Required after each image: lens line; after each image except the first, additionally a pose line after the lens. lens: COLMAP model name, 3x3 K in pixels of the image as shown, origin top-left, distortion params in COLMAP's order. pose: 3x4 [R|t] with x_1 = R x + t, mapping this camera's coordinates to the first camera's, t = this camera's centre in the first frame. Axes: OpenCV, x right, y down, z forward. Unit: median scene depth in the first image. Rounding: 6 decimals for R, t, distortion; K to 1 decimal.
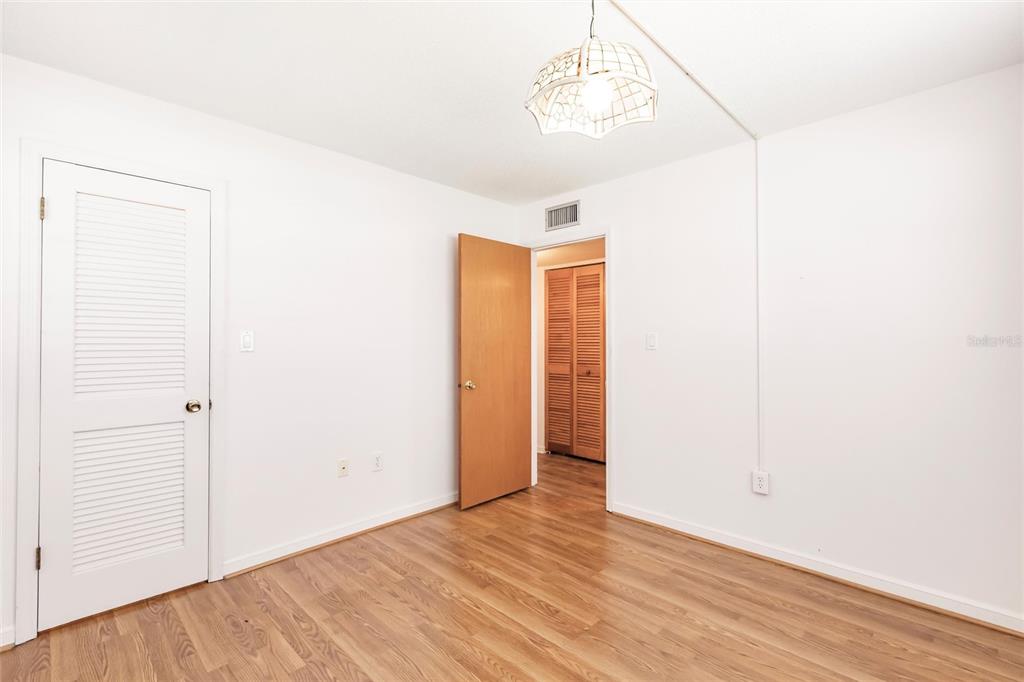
lens RADIAL K [[468.3, 0, 511.7], [0, 468.3, 339.9], [0, 0, 1]] dist [0.001468, 0.001261]
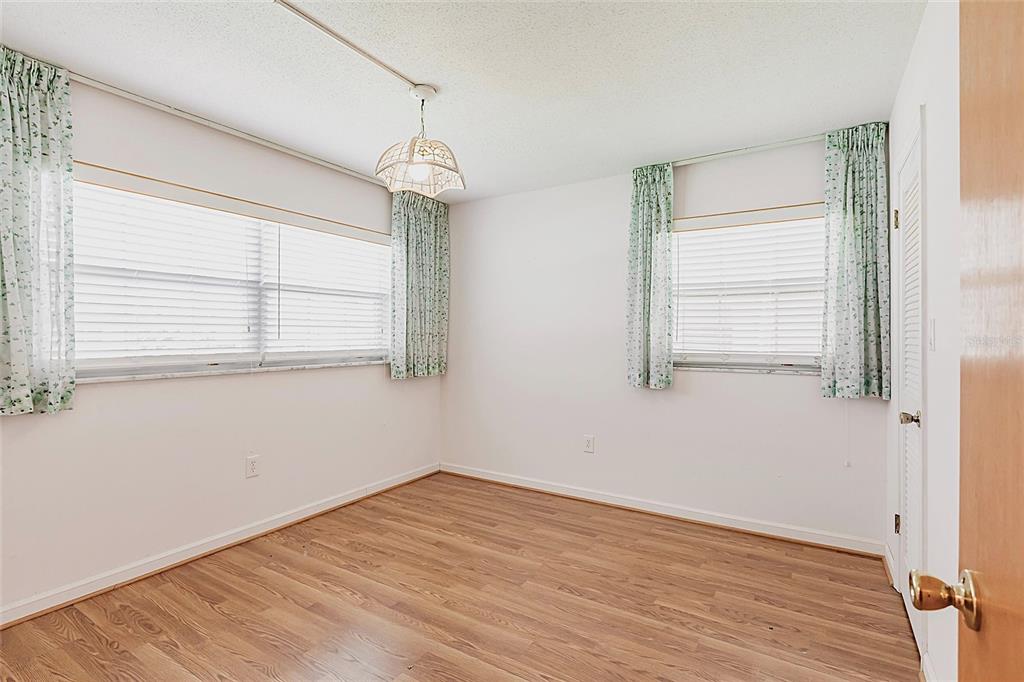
lens RADIAL K [[468.3, 0, 514.6], [0, 468.3, 337.3], [0, 0, 1]] dist [0.001468, 0.001261]
pose [[-0.974296, -0.001538, -0.225266, 0.170056], [-0.001223, 0.999998, -0.001538, 0.009770], [0.225268, -0.001223, -0.974296, 1.928575]]
